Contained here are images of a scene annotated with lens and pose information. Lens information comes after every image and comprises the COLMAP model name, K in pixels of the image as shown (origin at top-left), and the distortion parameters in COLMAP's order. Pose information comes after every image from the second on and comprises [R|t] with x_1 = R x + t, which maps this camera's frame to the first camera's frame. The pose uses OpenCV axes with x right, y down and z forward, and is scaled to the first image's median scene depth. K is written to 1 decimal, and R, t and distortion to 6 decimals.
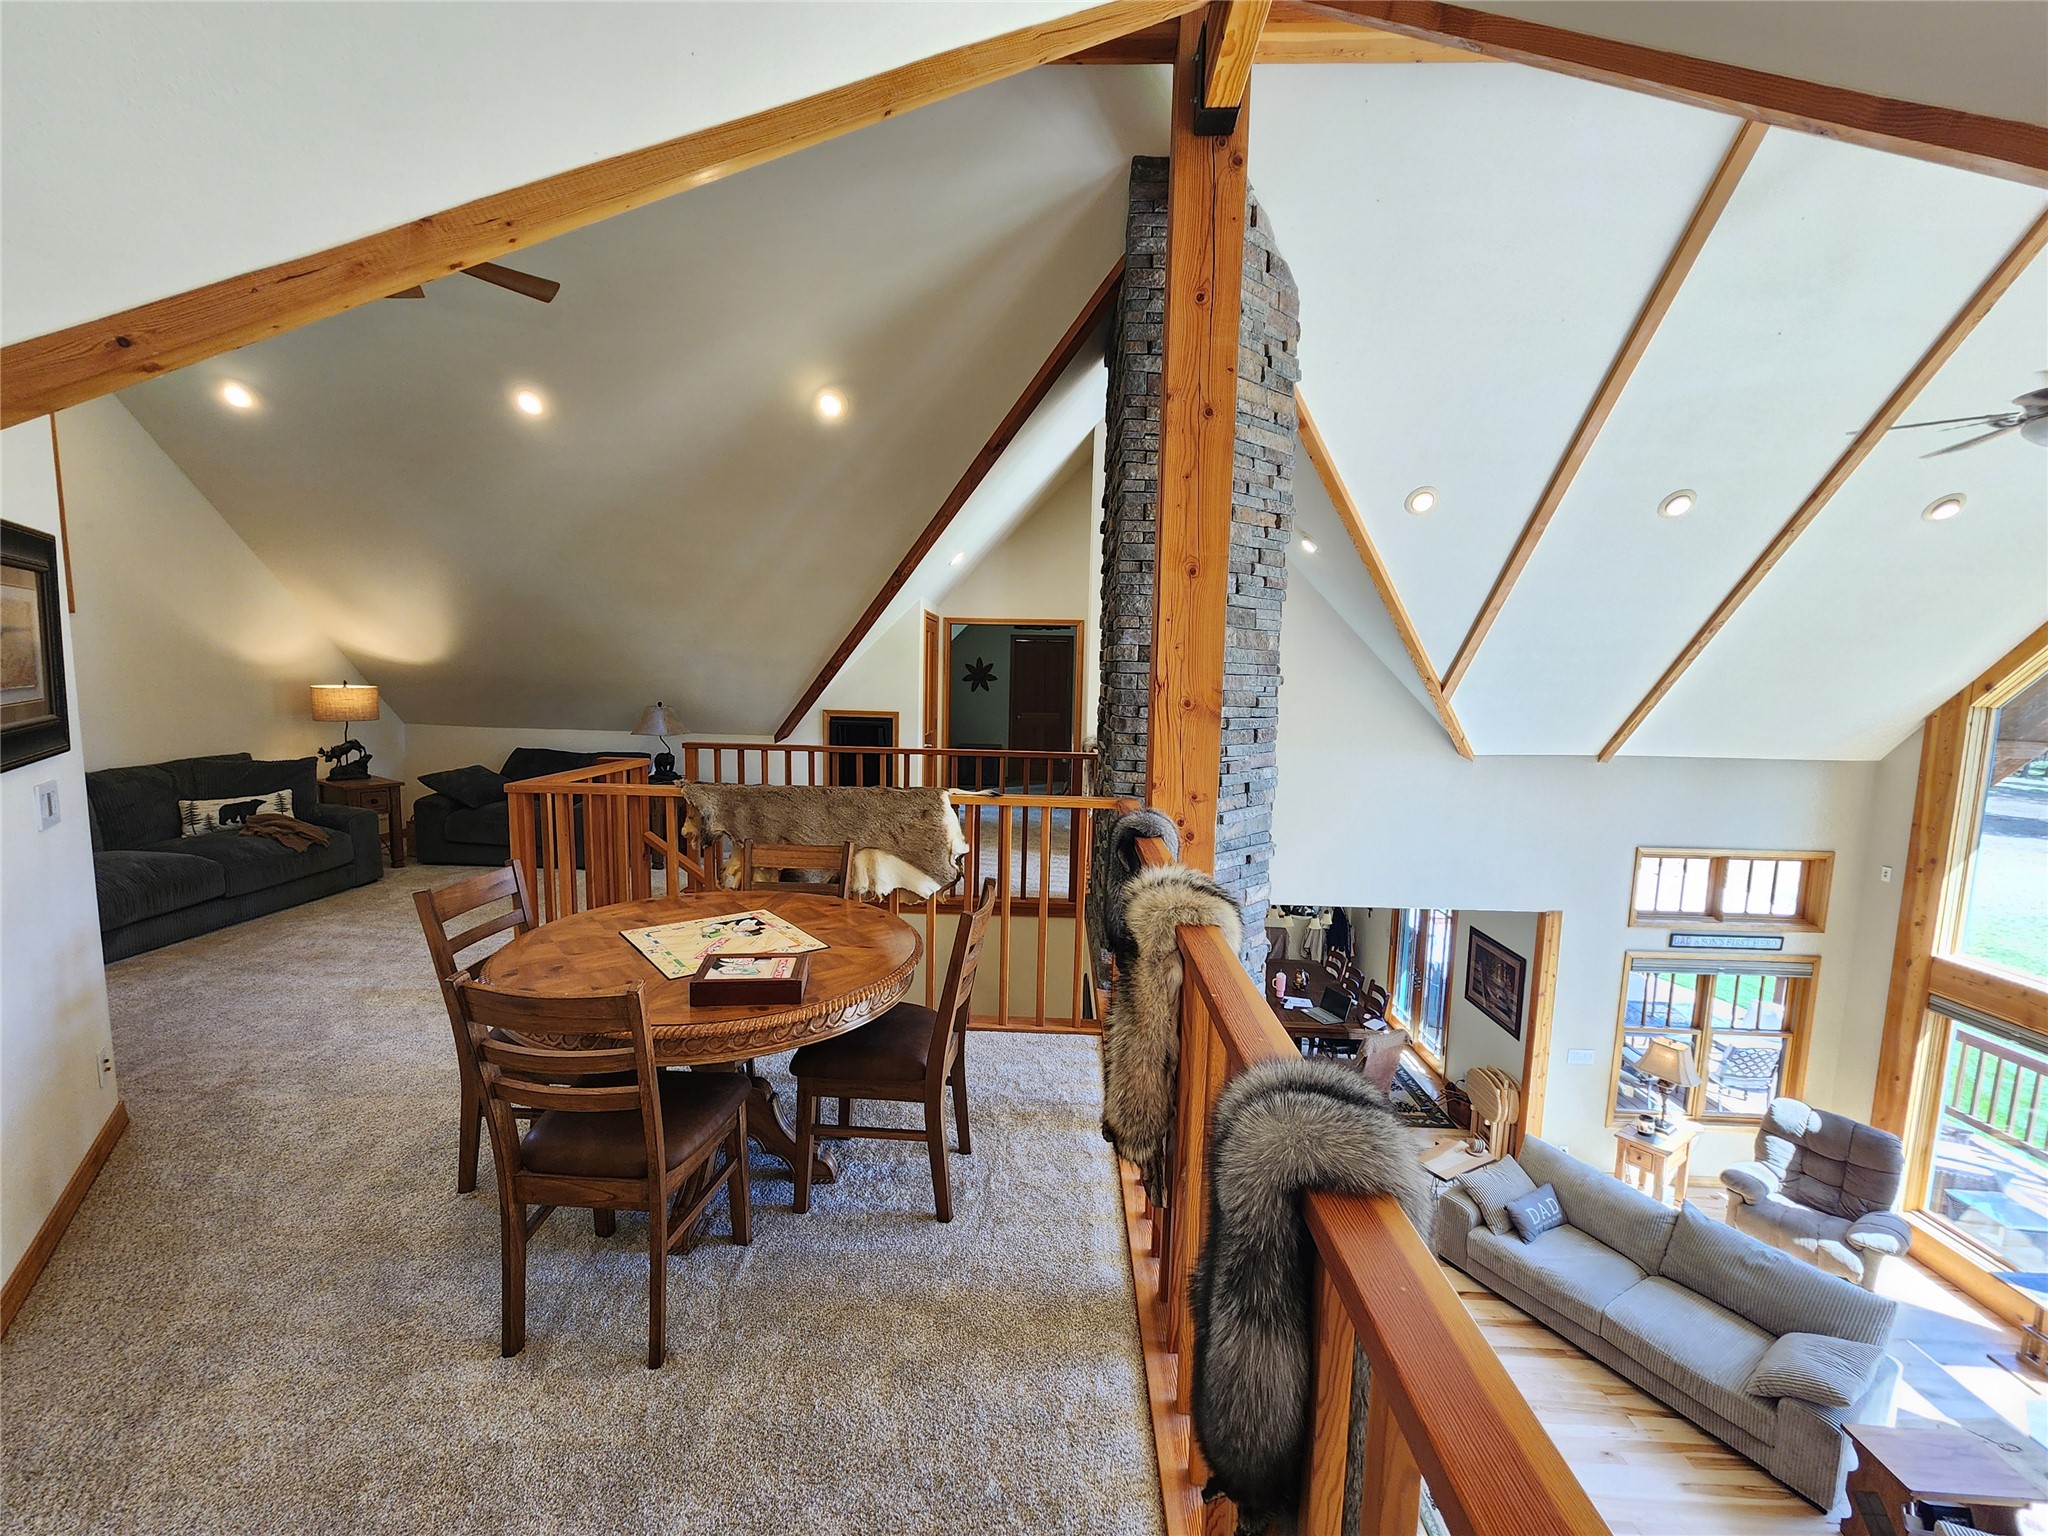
lens RADIAL K [[850.6, 0, 1024.7], [0, 850.6, 770.0], [0, 0, 1]] dist [0.001527, 0.001231]
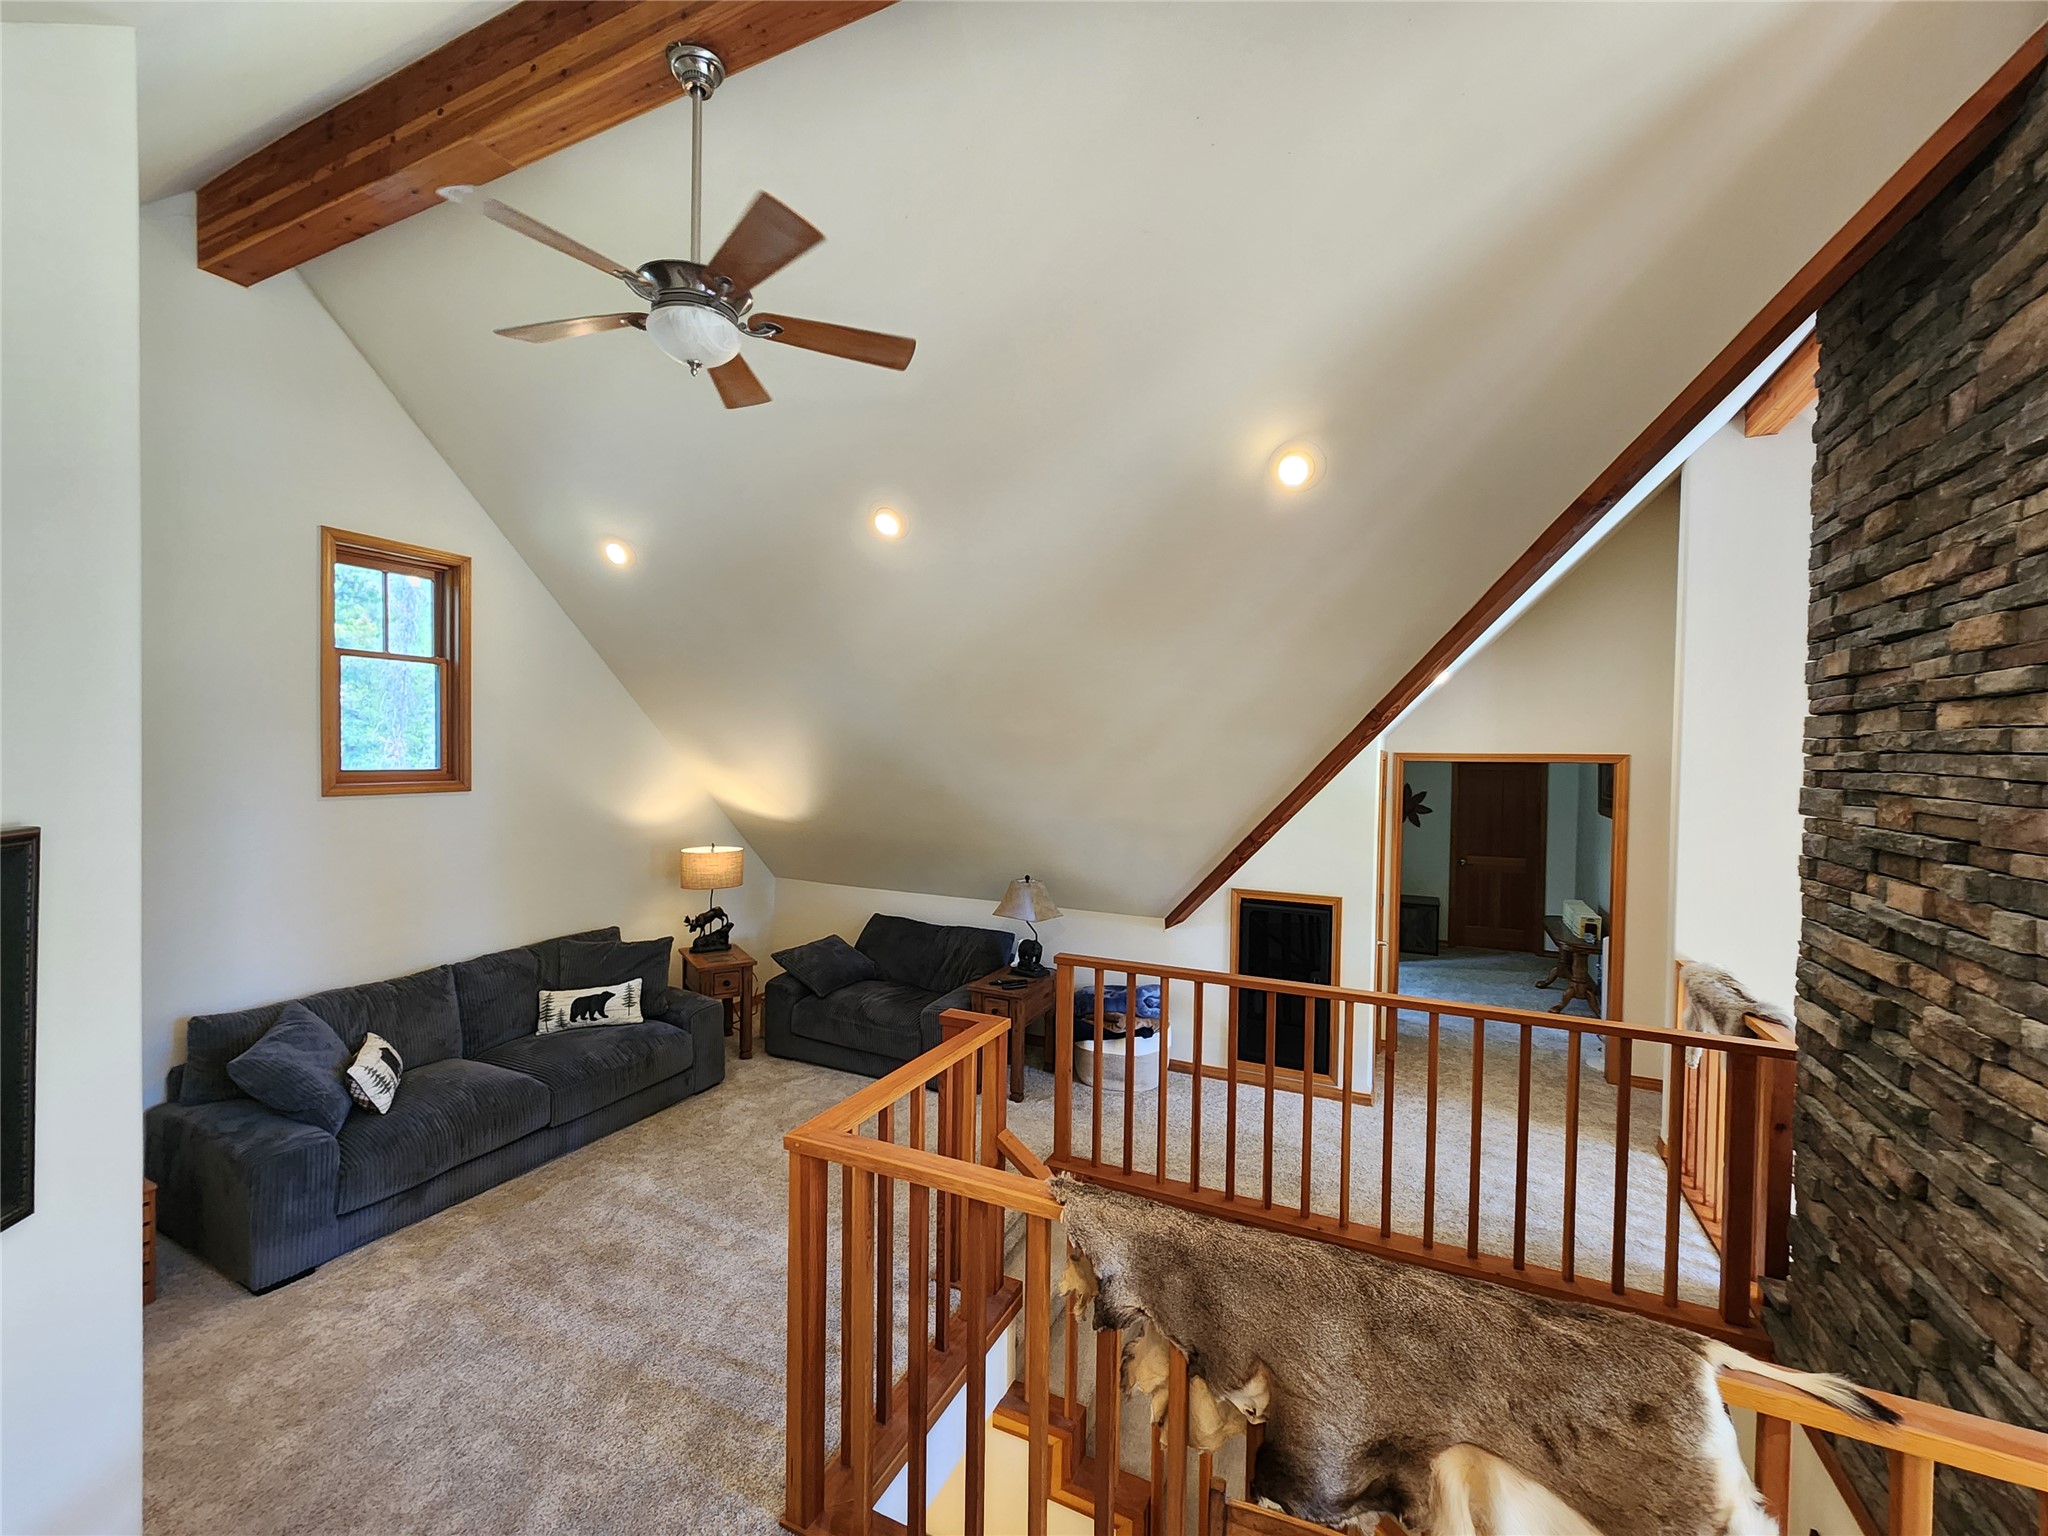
lens RADIAL K [[850.4, 0, 1019.0], [0, 850.4, 770.4], [0, 0, 1]] dist [-0.000253, 0.000053]
pose [[0.915989, -0.001381, -0.401201, -0.134080], [-0.039467, 0.994834, -0.093533, -0.116264], [0.399258, 0.101510, 0.911202, 0.302996]]
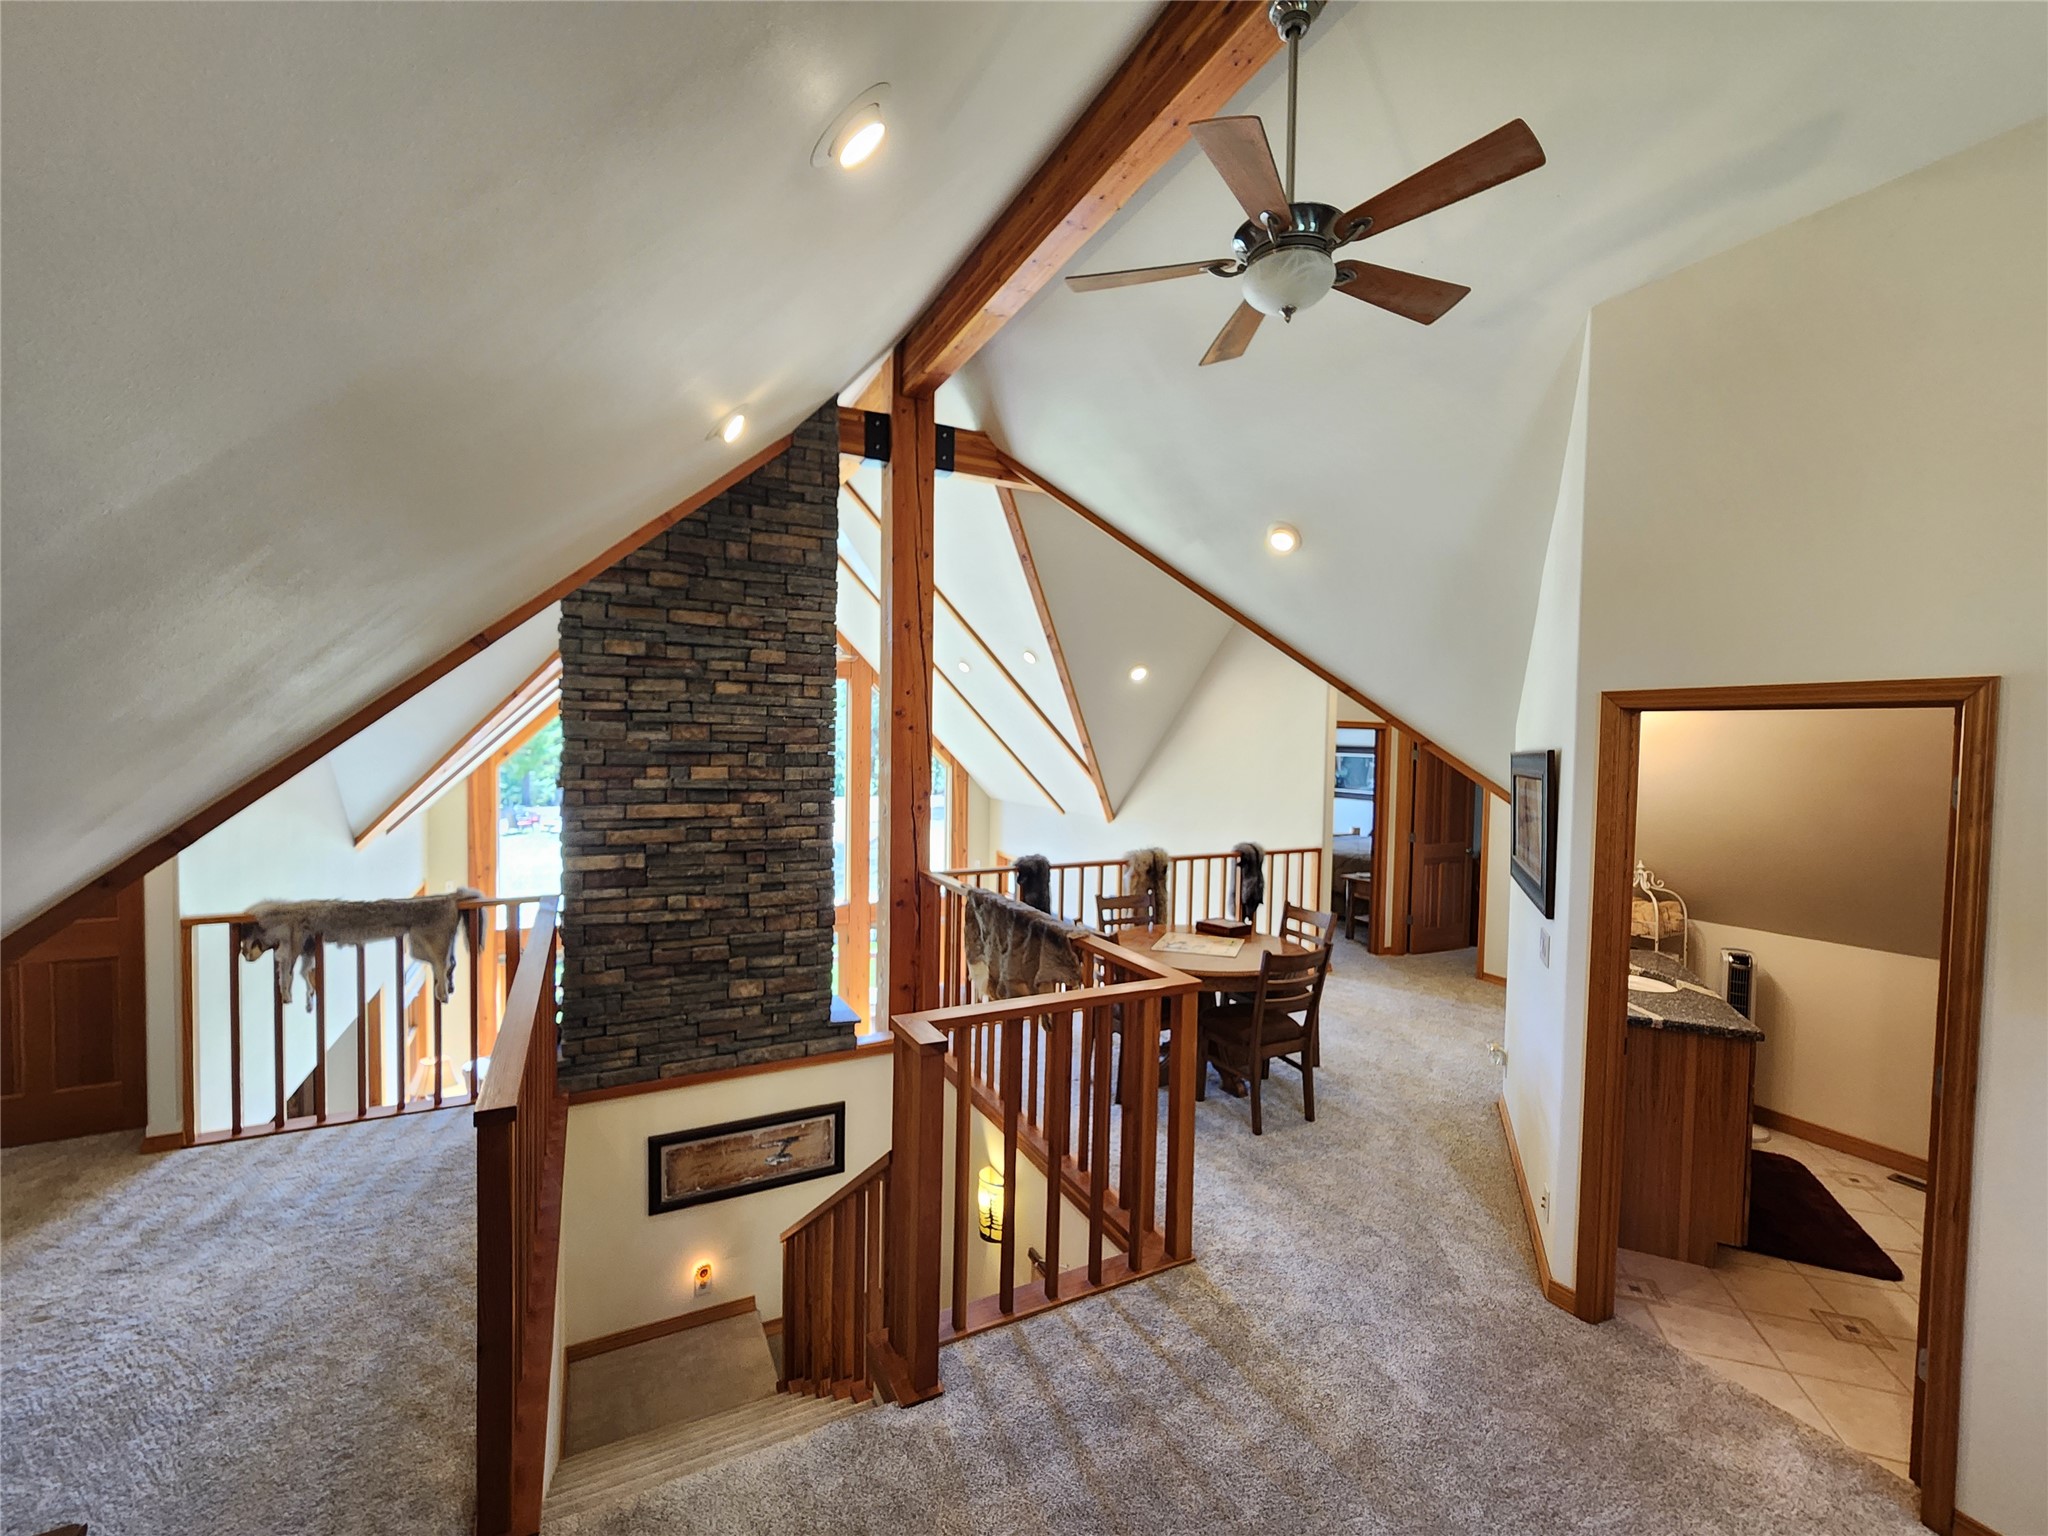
lens RADIAL K [[840.9, 0, 1024.0], [0, 840.9, 768.0], [0, 0, 1]] dist [-0.003541, -0.000265]
pose [[-0.481993, -0.058116, 0.874246, -0.752670], [0.072344, 0.991751, 0.105812, -0.176713], [-0.873183, 0.114247, -0.473813, 0.927148]]
